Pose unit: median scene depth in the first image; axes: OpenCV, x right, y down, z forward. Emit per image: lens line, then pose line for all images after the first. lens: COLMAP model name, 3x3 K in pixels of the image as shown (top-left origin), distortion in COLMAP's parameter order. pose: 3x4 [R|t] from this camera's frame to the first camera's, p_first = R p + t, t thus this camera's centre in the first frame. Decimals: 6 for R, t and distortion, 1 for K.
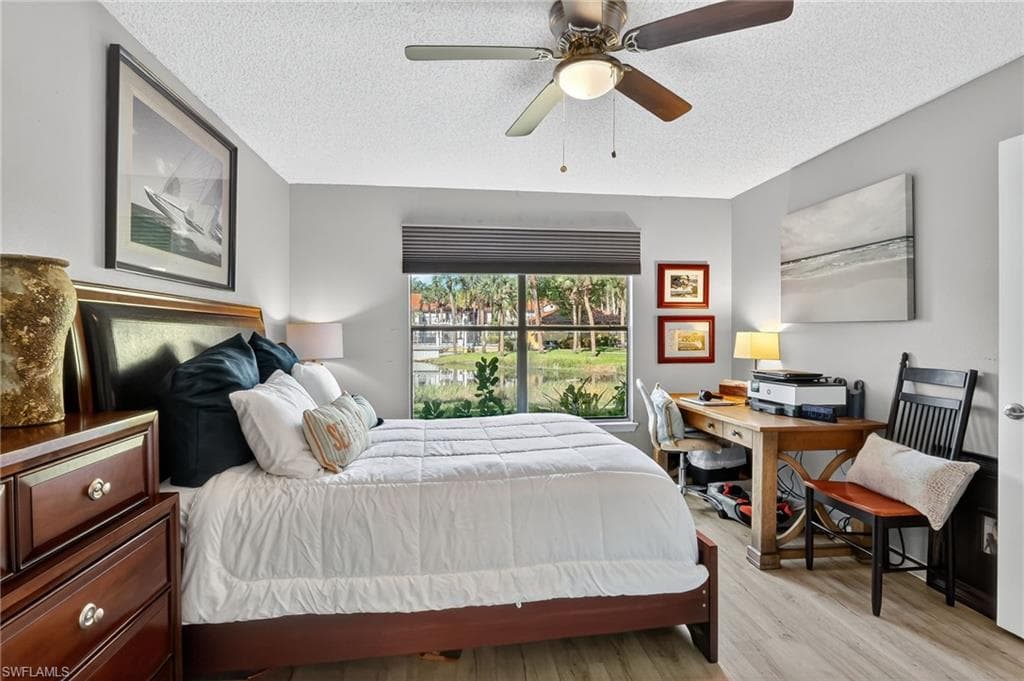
lens RADIAL K [[497.0, 0, 507.1], [0, 497.0, 336.7], [0, 0, 1]] dist [-0.014219, -0.002743]
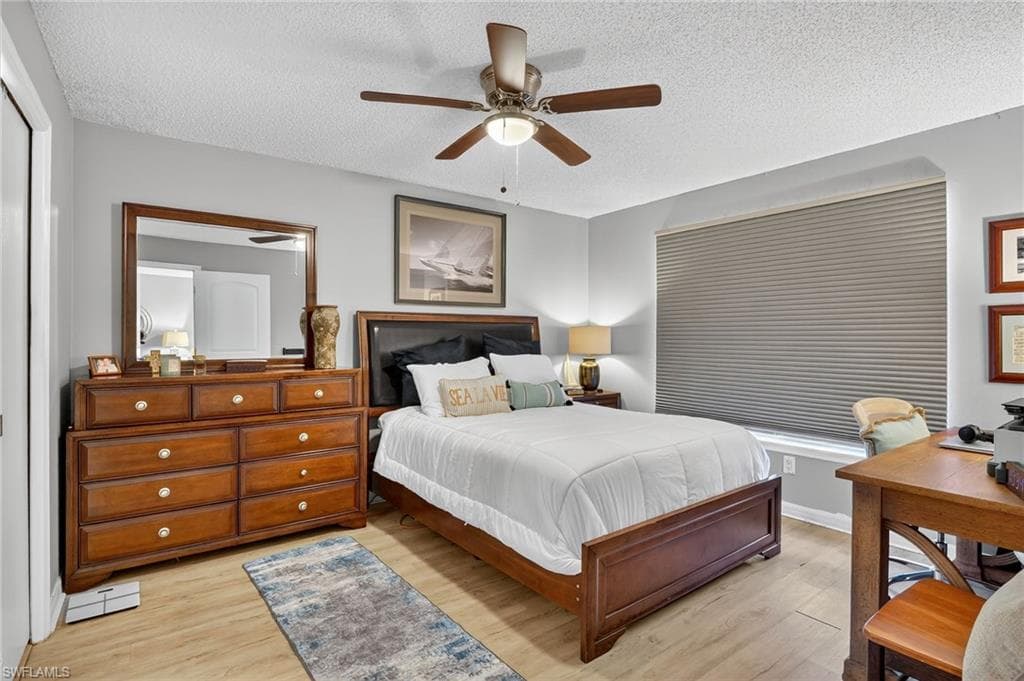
lens RADIAL K [[497.0, 0, 501.9], [0, 497.0, 339.2], [0, 0, 1]] dist [-0.014219, -0.002743]
pose [[0.486193, 0.005061, -0.873837, 1.009412], [-0.006119, 0.999978, 0.002387, 0.004887], [0.873830, 0.004187, 0.486213, 0.304184]]
